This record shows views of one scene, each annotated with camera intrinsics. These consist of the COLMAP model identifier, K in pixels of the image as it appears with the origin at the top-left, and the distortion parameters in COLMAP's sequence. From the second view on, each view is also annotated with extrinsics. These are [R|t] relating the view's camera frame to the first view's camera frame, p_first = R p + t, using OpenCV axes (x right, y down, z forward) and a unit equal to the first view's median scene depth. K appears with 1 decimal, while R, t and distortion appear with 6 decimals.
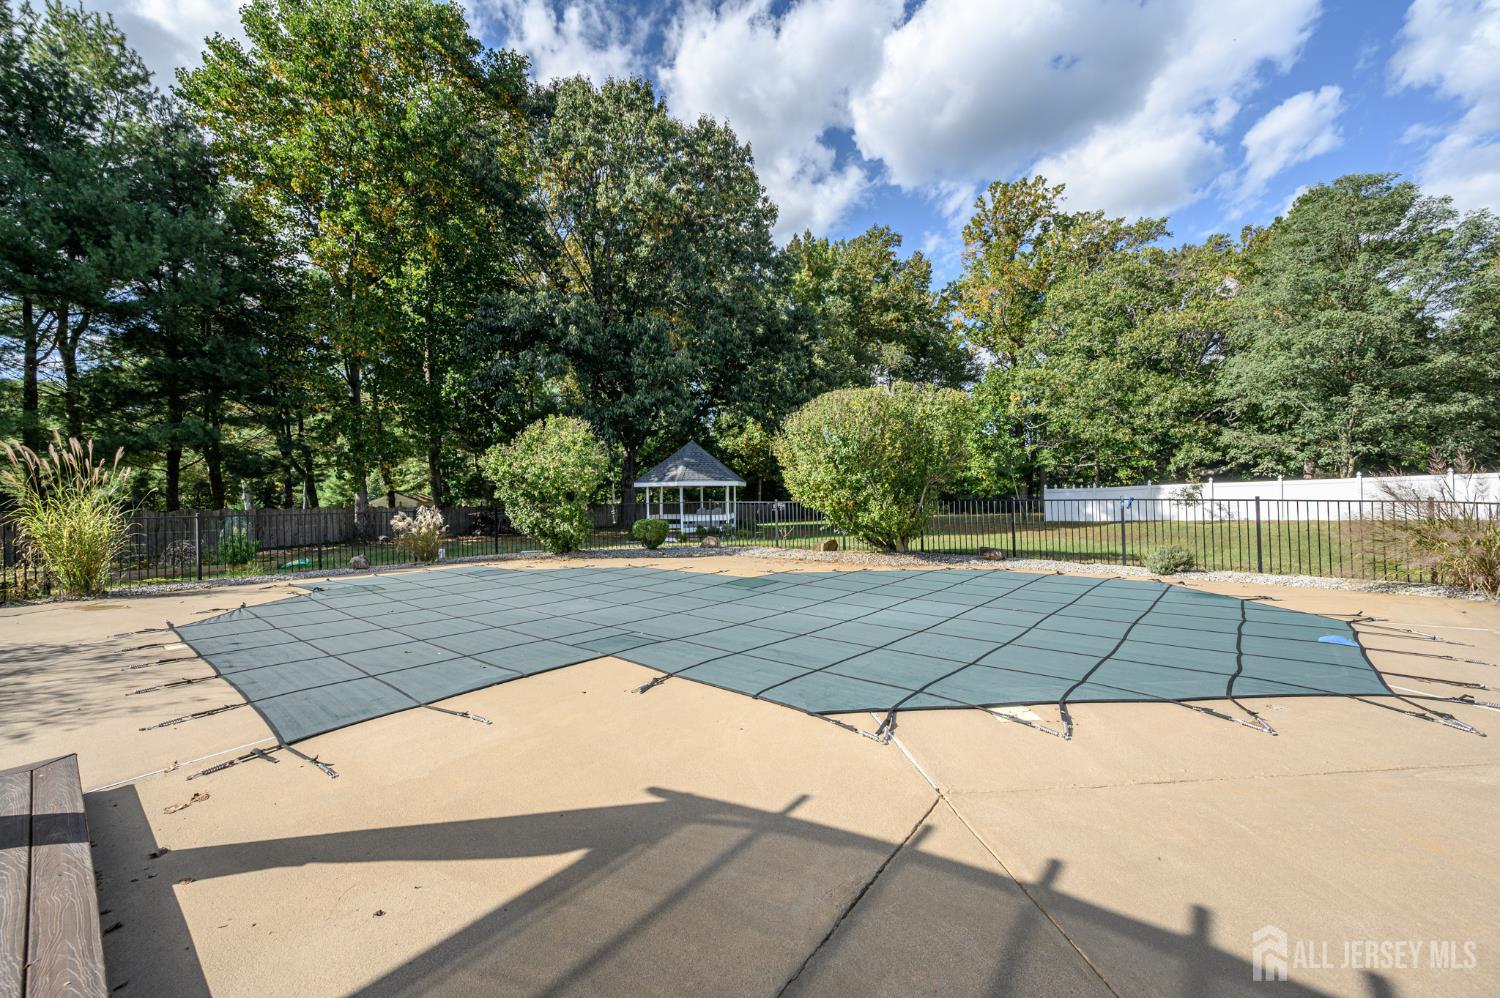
lens RADIAL K [[588.3, 0, 746.0], [0, 588.3, 493.3], [0, 0, 1]] dist [-0.002049, -0.000204]
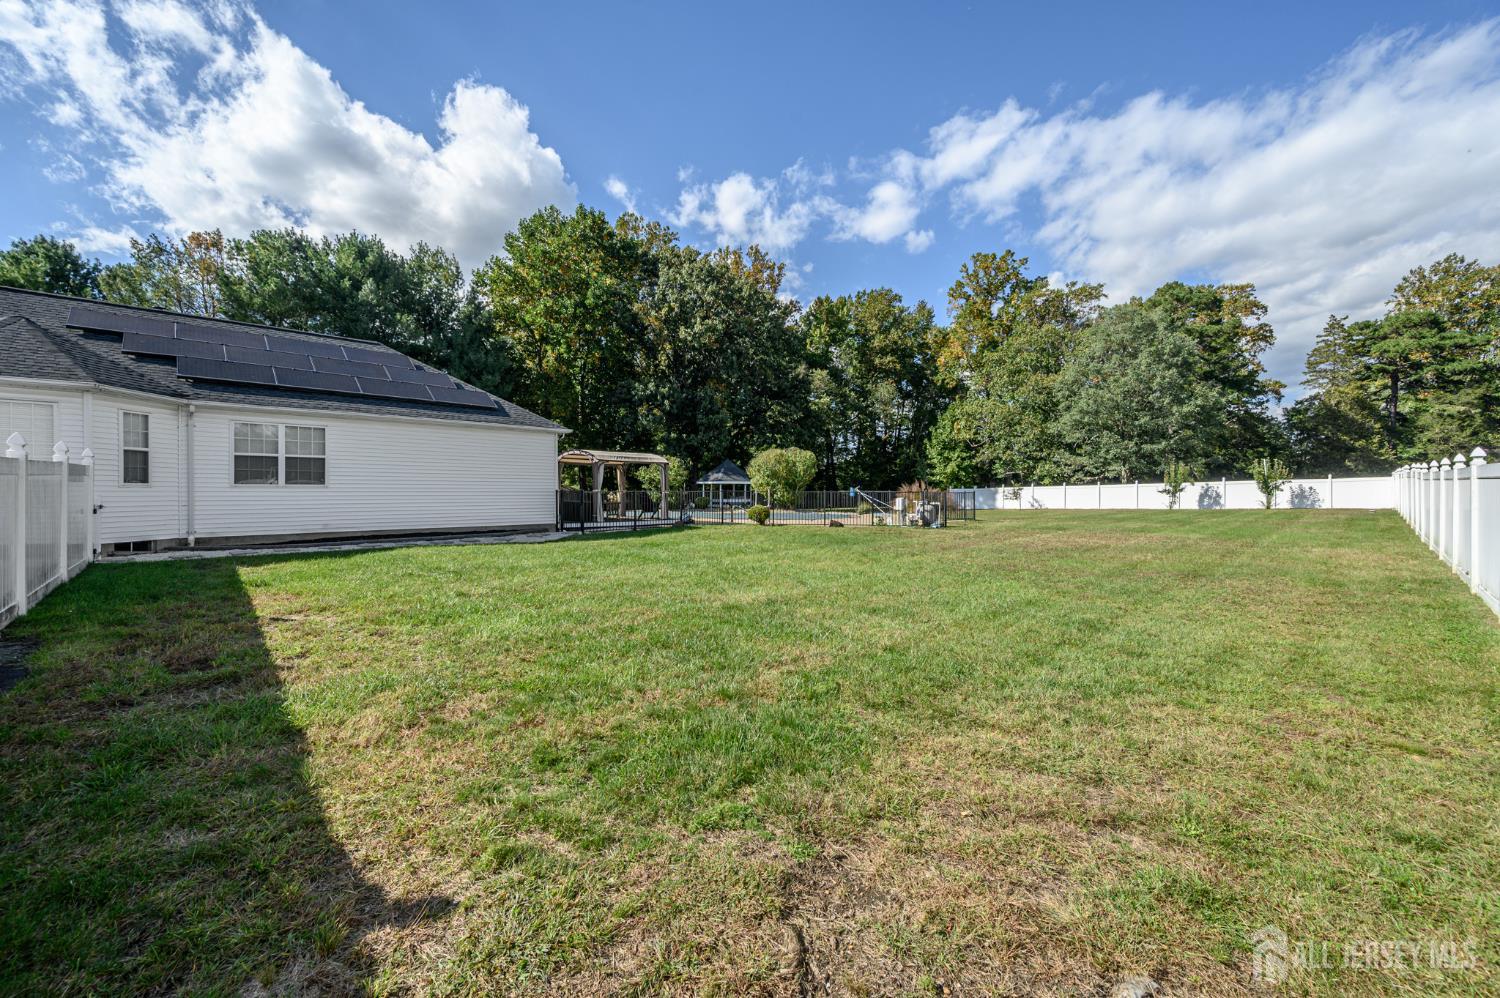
lens RADIAL K [[588.3, 0, 746.0], [0, 588.3, 493.3], [0, 0, 1]] dist [-0.002049, -0.000204]
pose [[0.994045, 0.018094, -0.107455, 0.129002], [-0.017618, 0.999830, 0.005379, 0.005130], [0.107534, -0.003454, 0.994195, -0.646991]]
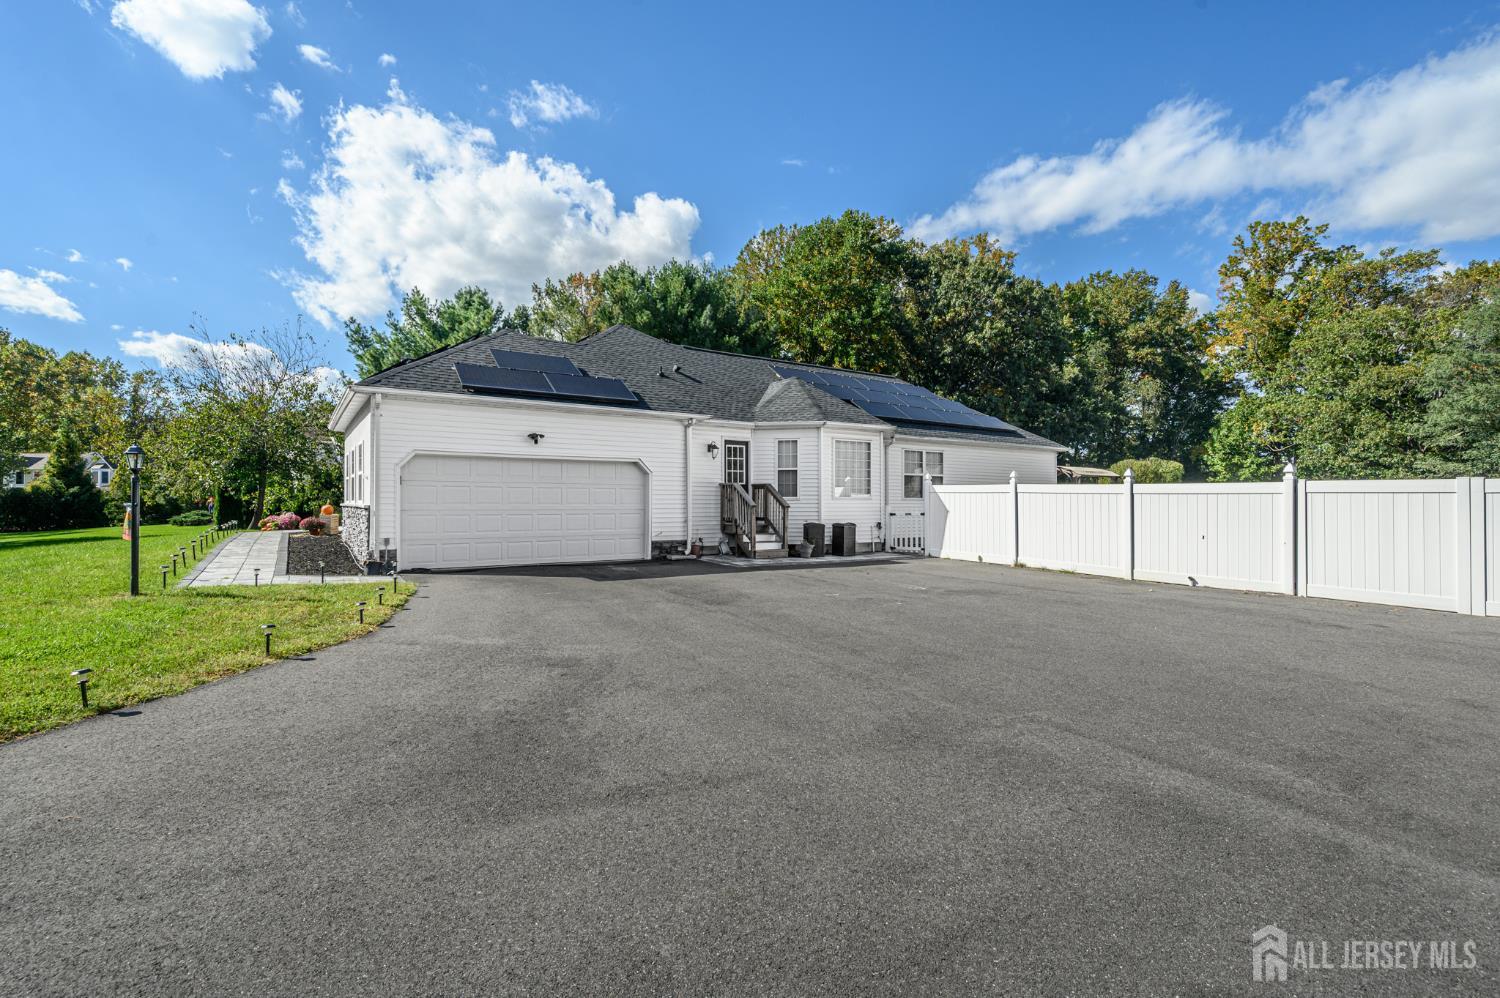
lens RADIAL K [[678.2, 0, 743.1], [0, 678.2, 496.0], [0, 0, 1]] dist [-0.000981, -0.000182]
pose [[0.959030, 0.013272, -0.282993, -0.239081], [-0.015550, 0.999862, -0.005805, 0.011086], [0.282877, 0.009967, 0.959104, -0.903352]]
